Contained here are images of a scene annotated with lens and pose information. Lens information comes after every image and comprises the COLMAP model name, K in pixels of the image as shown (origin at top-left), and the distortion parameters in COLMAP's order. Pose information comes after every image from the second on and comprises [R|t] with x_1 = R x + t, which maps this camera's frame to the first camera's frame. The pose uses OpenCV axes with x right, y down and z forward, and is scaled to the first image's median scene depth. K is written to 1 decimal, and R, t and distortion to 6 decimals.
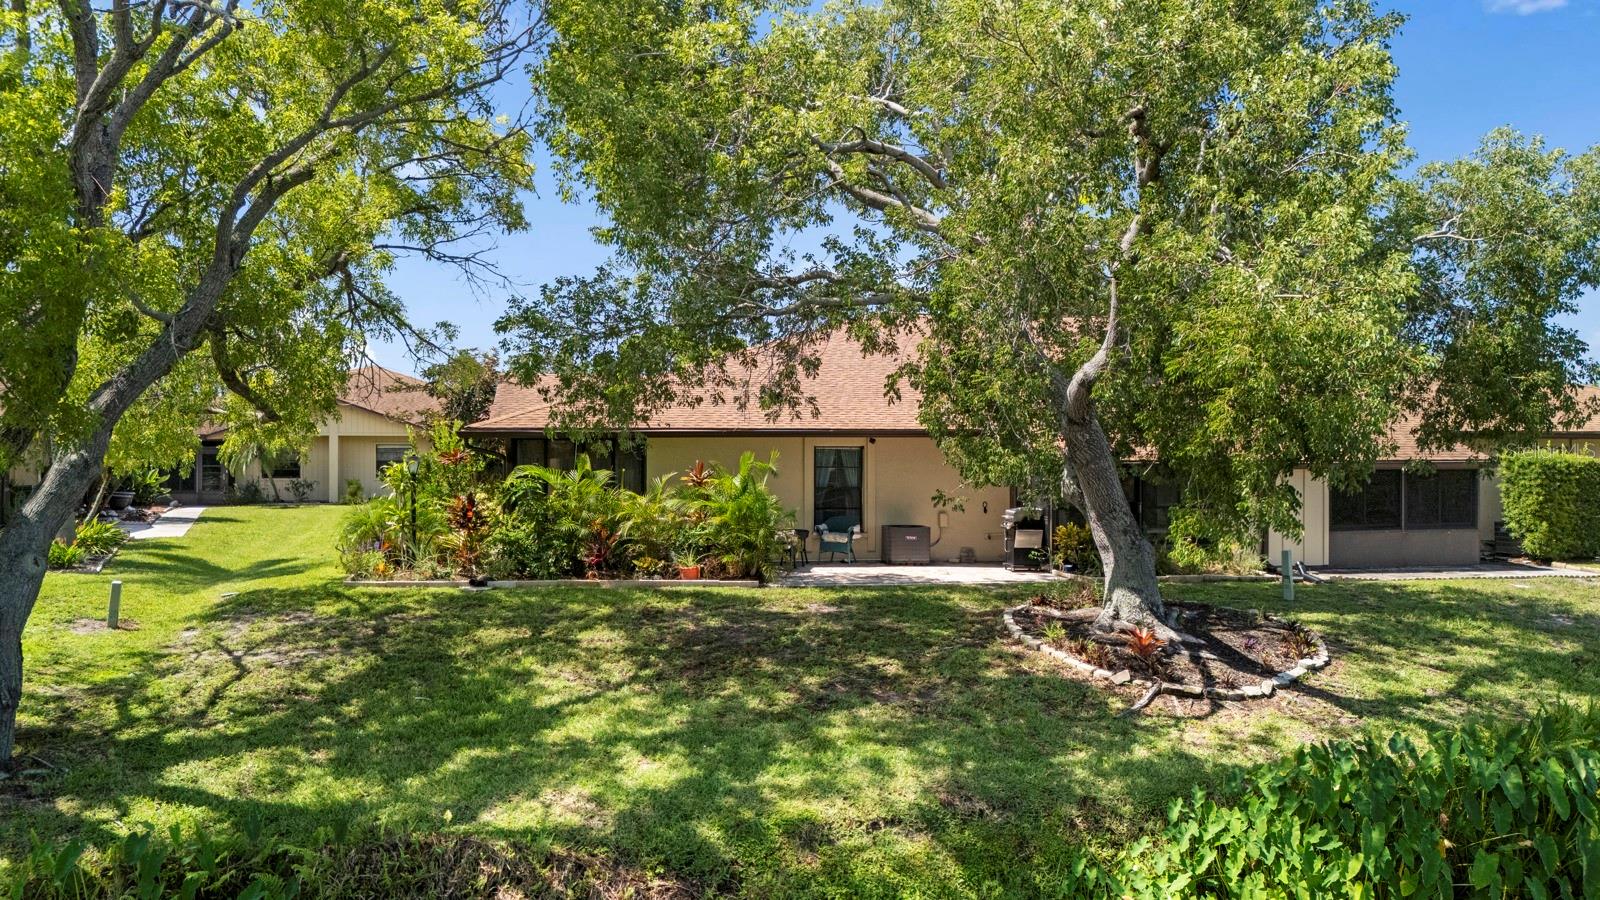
lens RADIAL K [[1173.2, 0, 794.6], [0, 1173.2, 447.4], [0, 0, 1]] dist [0.108921, -0.109675]
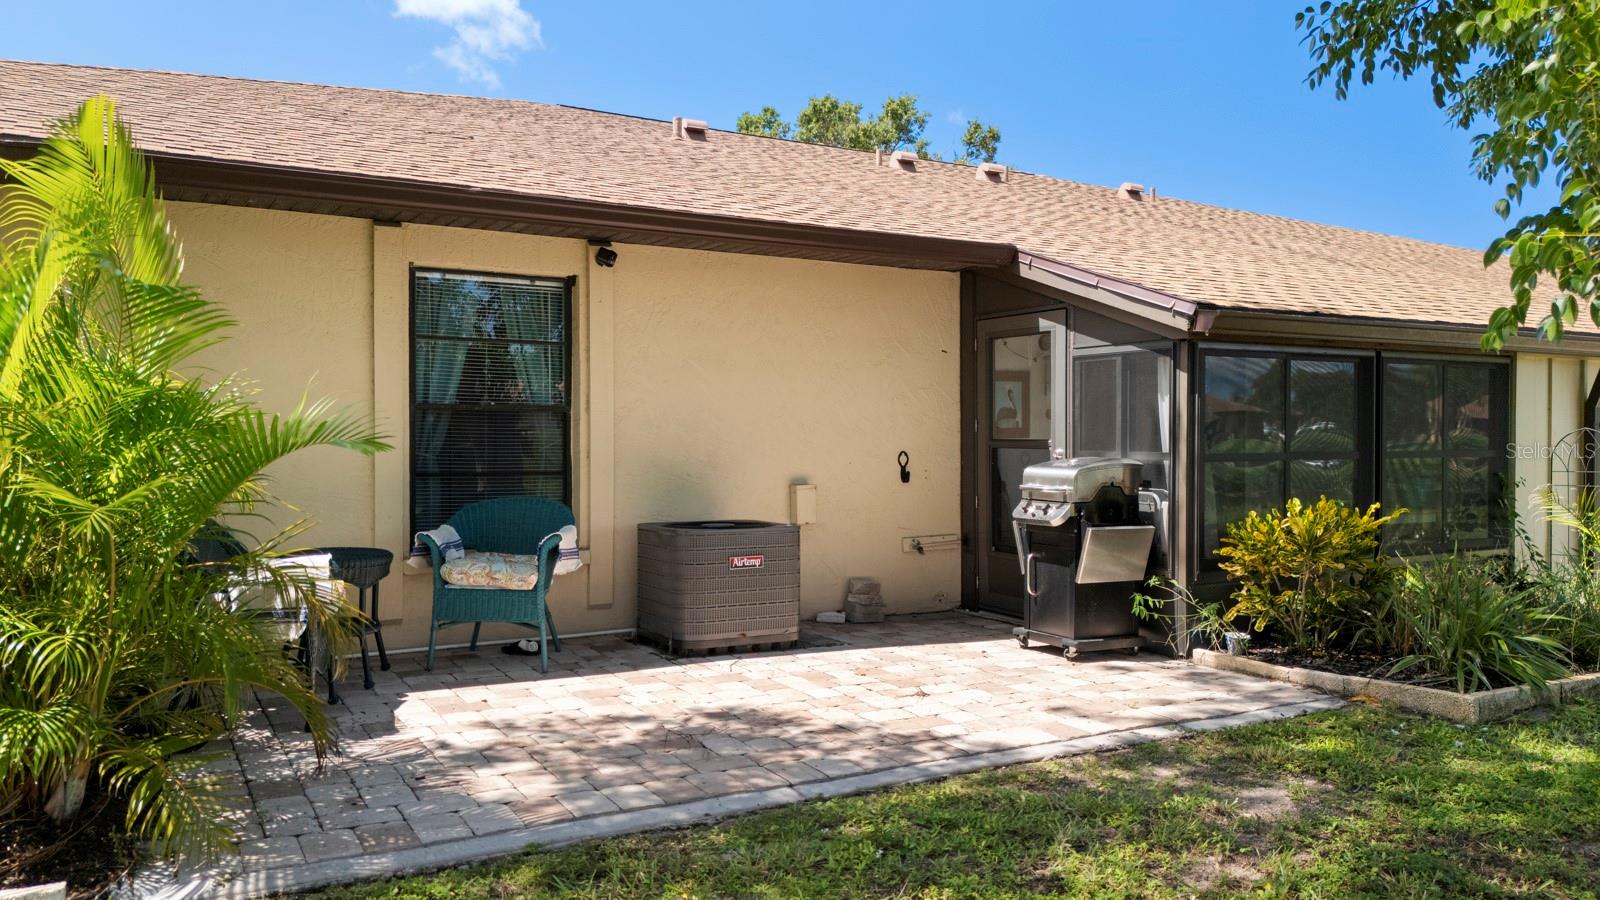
lens RADIAL K [[1173.2, 0, 794.6], [0, 1173.2, 447.4], [0, 0, 1]] dist [0.108921, -0.109675]
pose [[0.943292, -0.001132, 0.331962, 0.010003], [-0.001285, 0.999974, 0.007060, 0.048622], [-0.331961, -0.007086, 0.943266, 0.770028]]
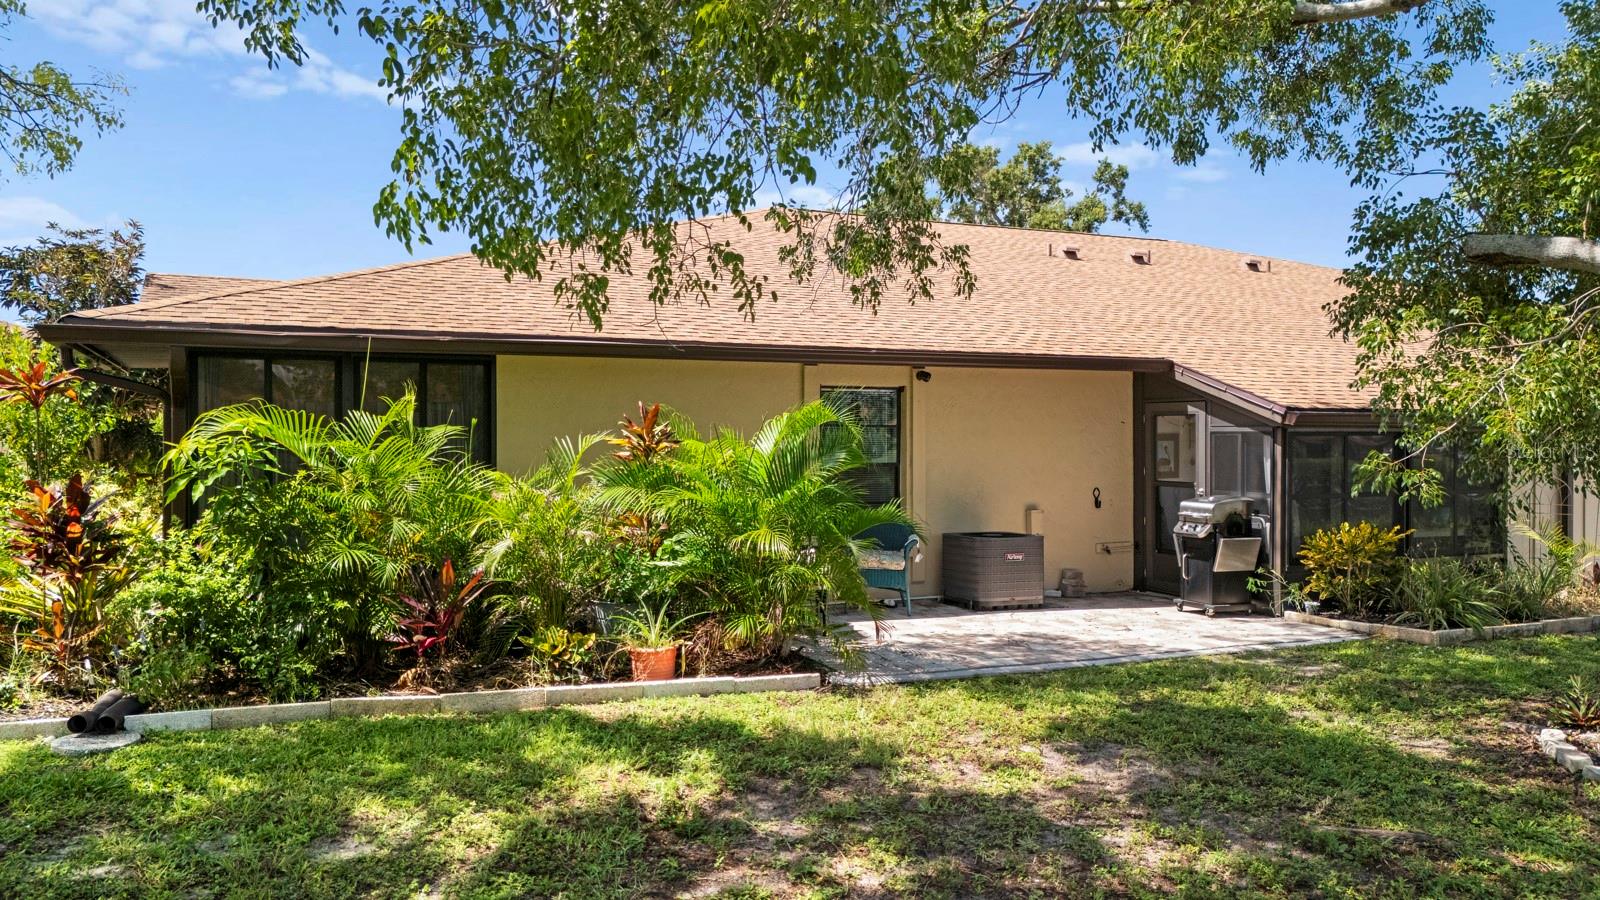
lens RADIAL K [[1195.3, 0, 793.8], [0, 1195.3, 450.3], [0, 0, 1]] dist [0.088432, -0.111698]
pose [[0.968647, -0.001798, 0.248435, -0.142908], [-0.000709, 0.999950, 0.010000, 0.025569], [-0.248440, -0.009863, 0.968597, 0.548108]]
